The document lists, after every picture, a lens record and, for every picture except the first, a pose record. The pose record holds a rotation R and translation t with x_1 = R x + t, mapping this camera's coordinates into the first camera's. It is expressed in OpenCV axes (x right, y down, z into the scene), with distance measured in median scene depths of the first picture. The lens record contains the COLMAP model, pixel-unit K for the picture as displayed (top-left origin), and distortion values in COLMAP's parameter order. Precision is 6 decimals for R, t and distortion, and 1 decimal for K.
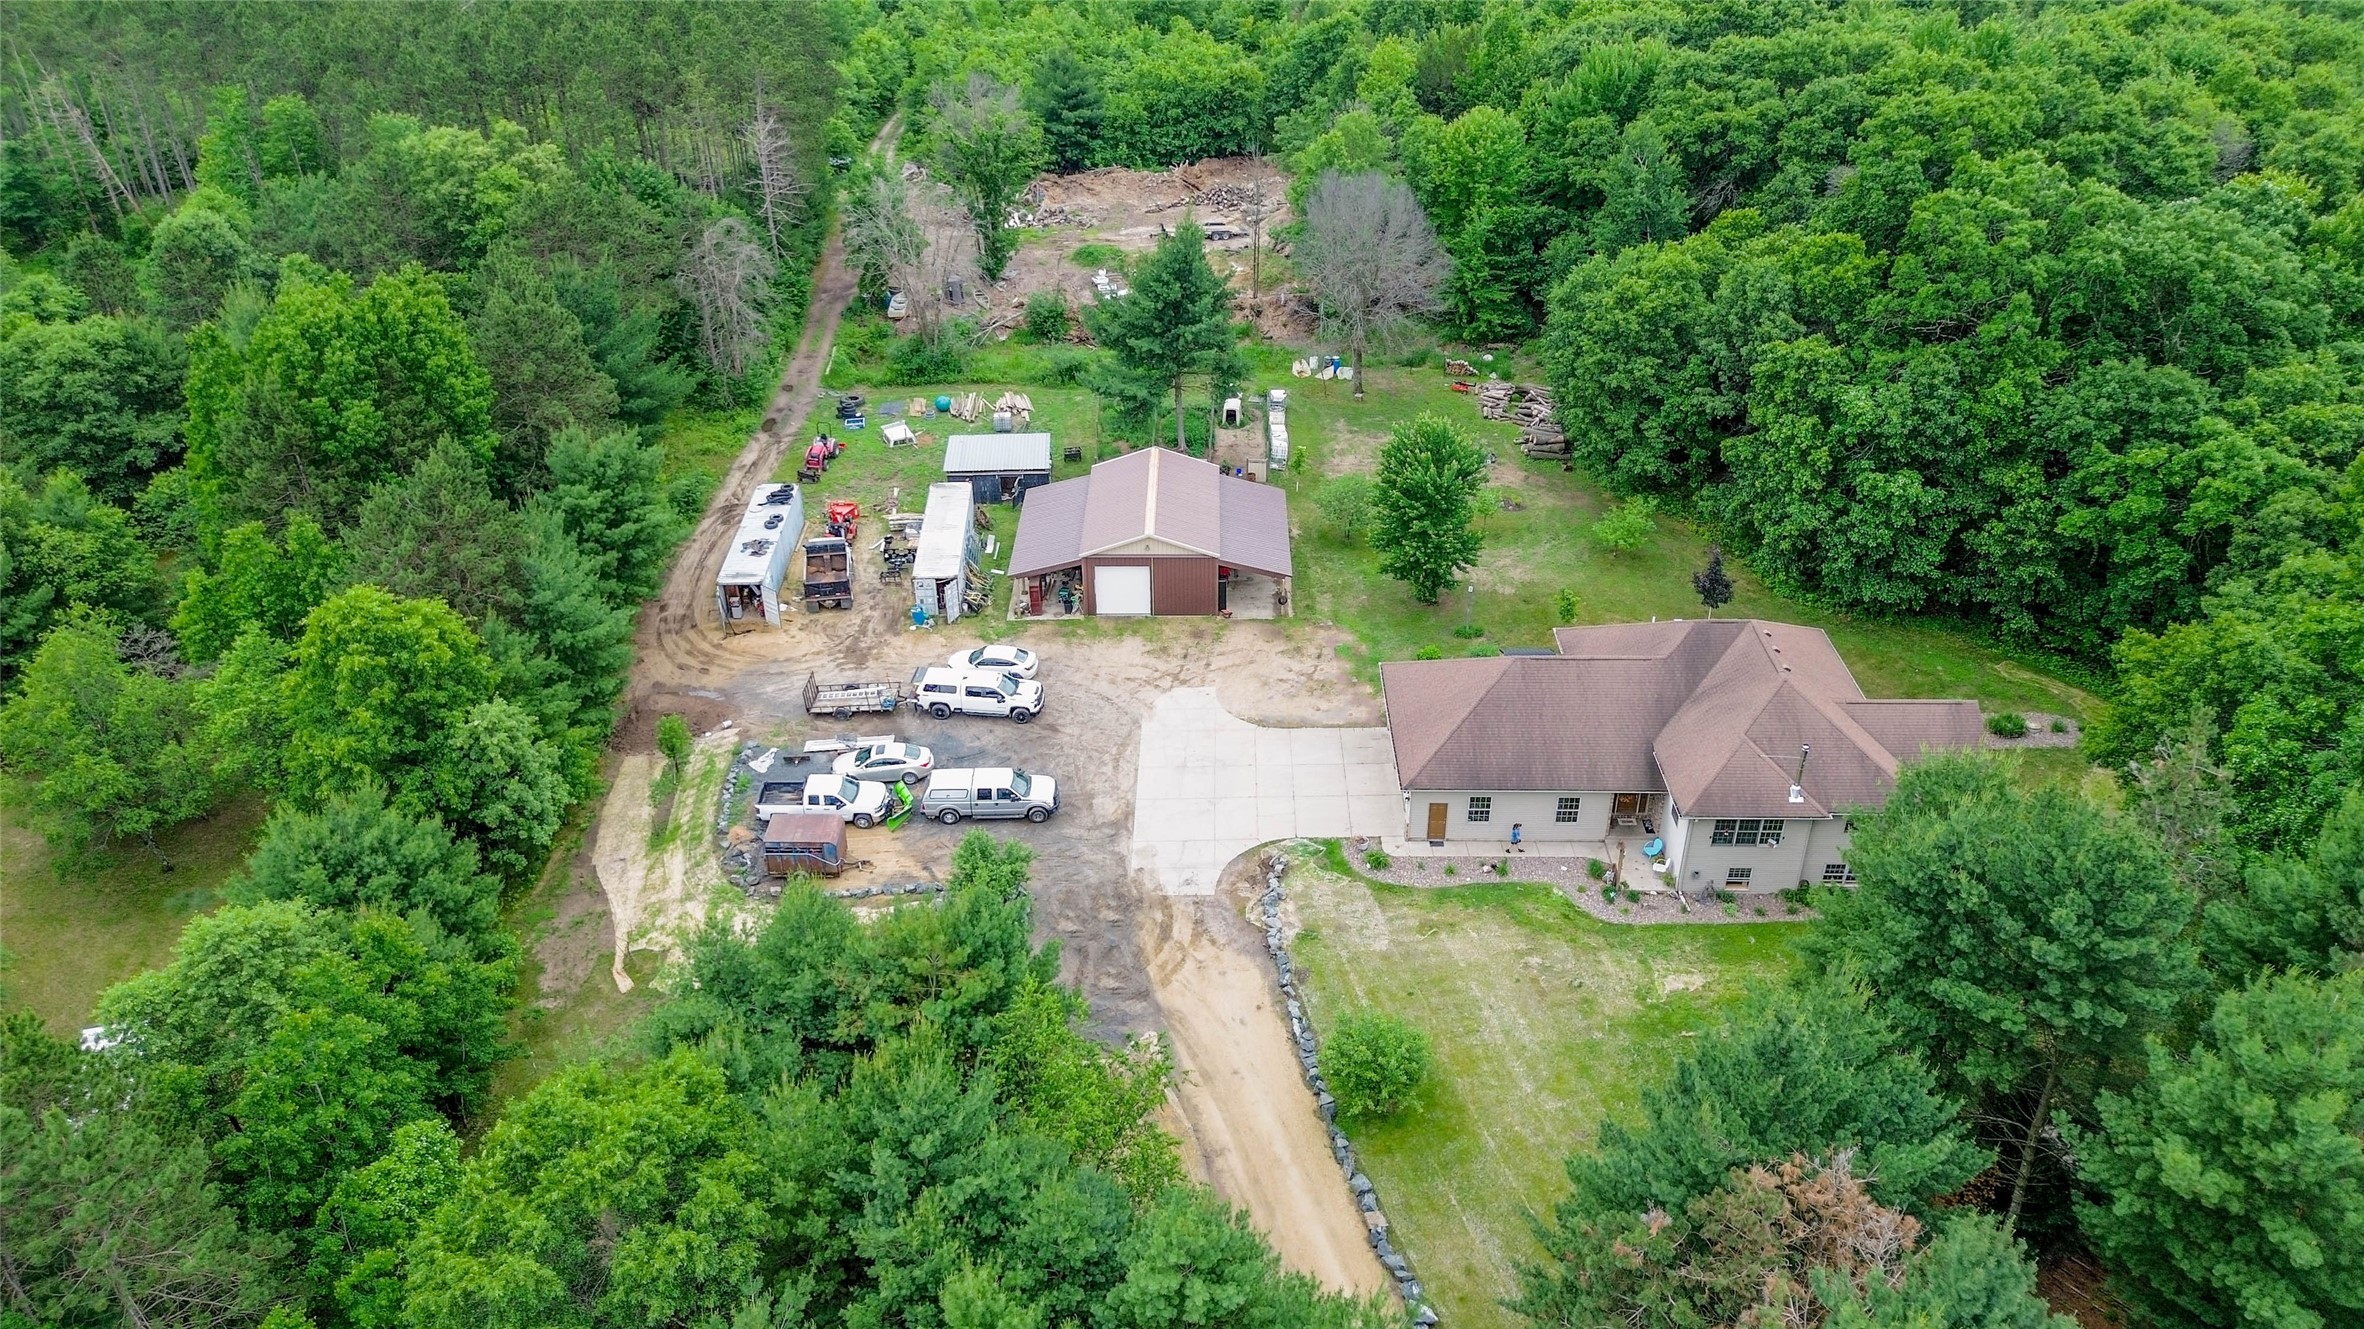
lens RADIAL K [[1675.5, 0, 1205.5], [0, 1675.5, 660.6], [0, 0, 1]] dist [0.012965, -0.011398]
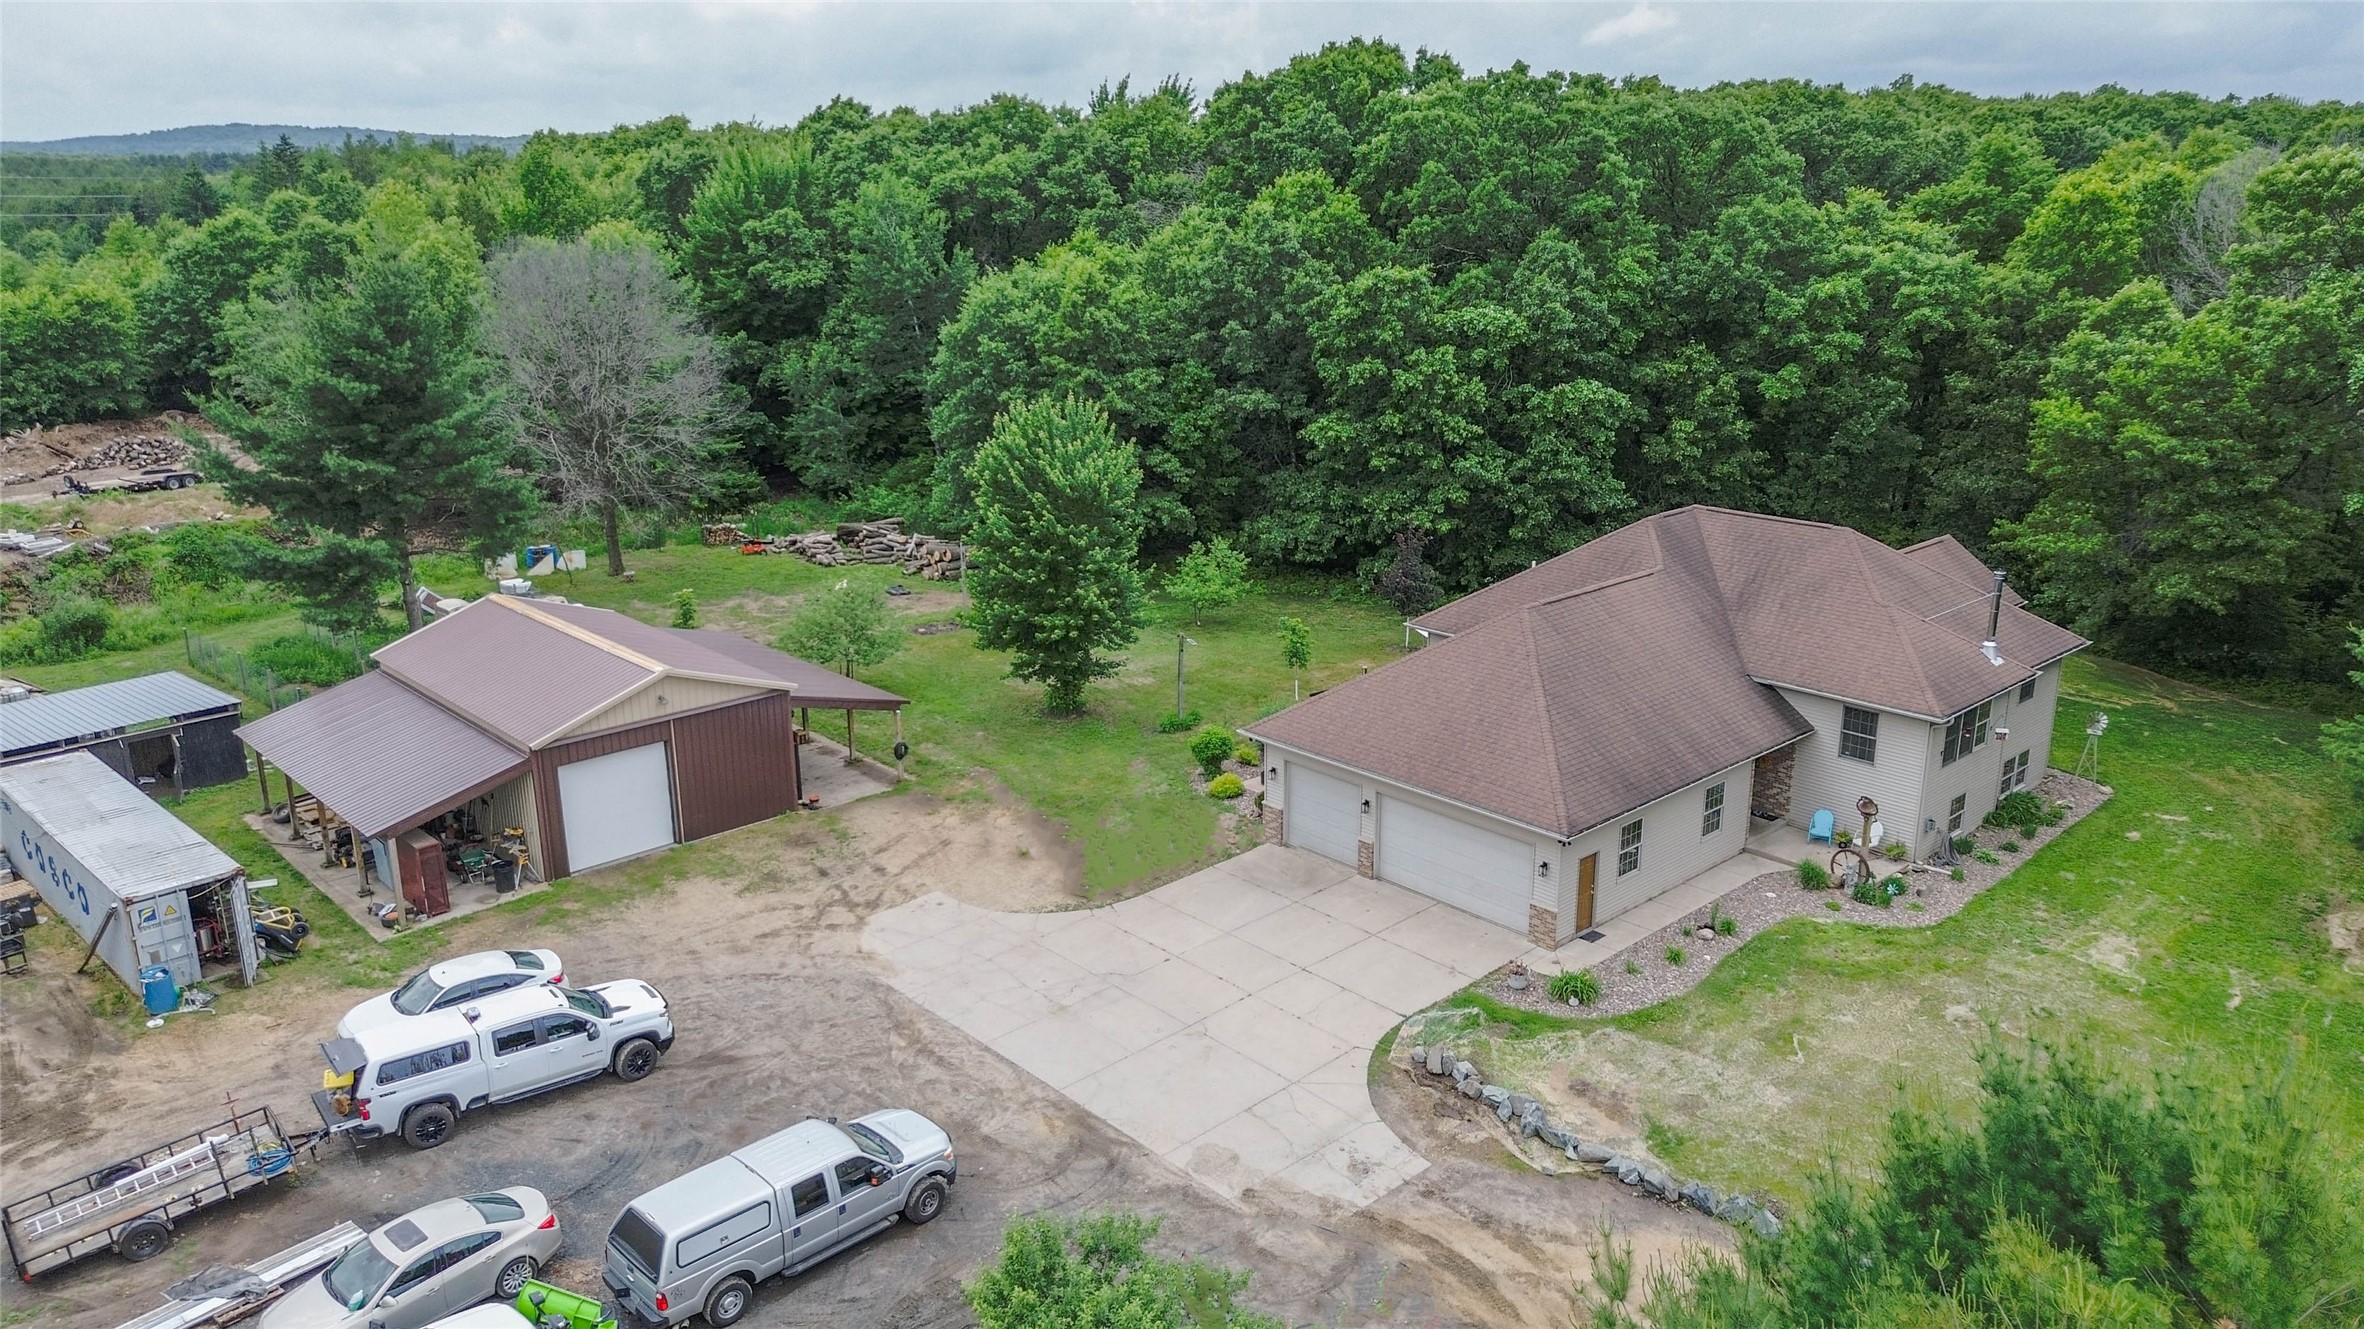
lens RADIAL K [[1675.5, 0, 1178.1], [0, 1675.5, 660.6], [0, 0, 1]] dist [0.012965, -0.011398]
pose [[0.724678, -0.190100, 0.662348, -0.247936], [0.354836, 0.926909, -0.122196, 0.036522], [-0.590706, 0.323577, 0.739164, 0.526692]]
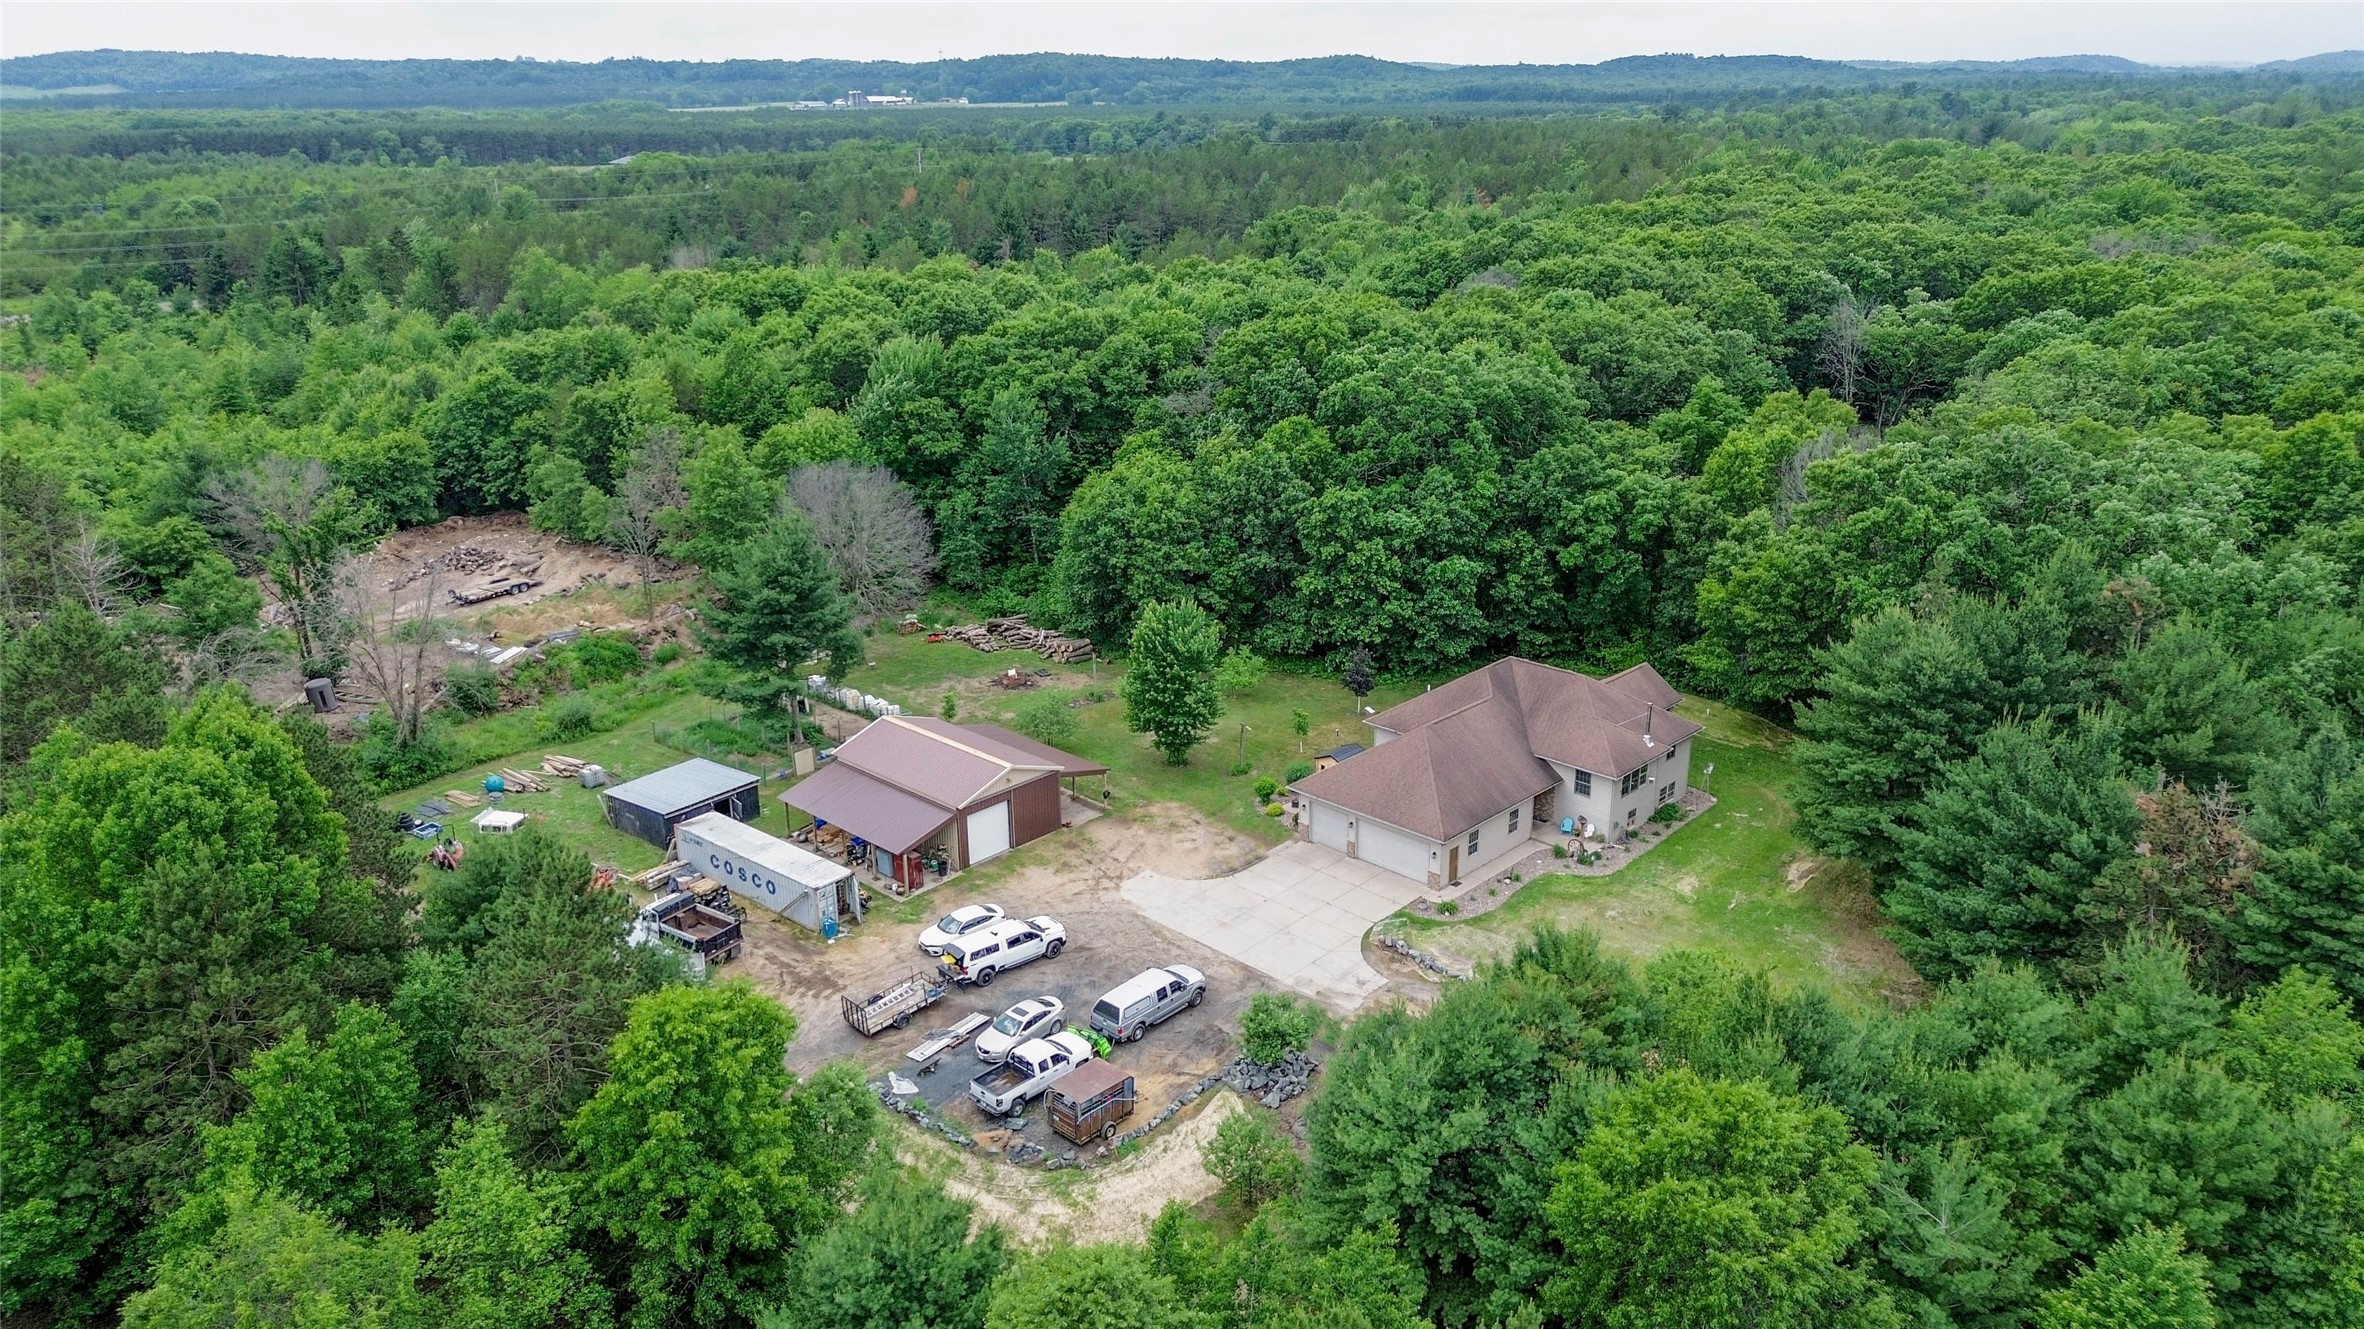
lens RADIAL K [[1675.5, 0, 1186.6], [0, 1675.5, 657.0], [0, 0, 1]] dist [0.012965, -0.011398]
pose [[0.680297, -0.234583, 0.694382, -0.644837], [0.377905, 0.924021, -0.058077, -0.036491], [-0.628000, 0.301920, 0.717259, 0.169519]]
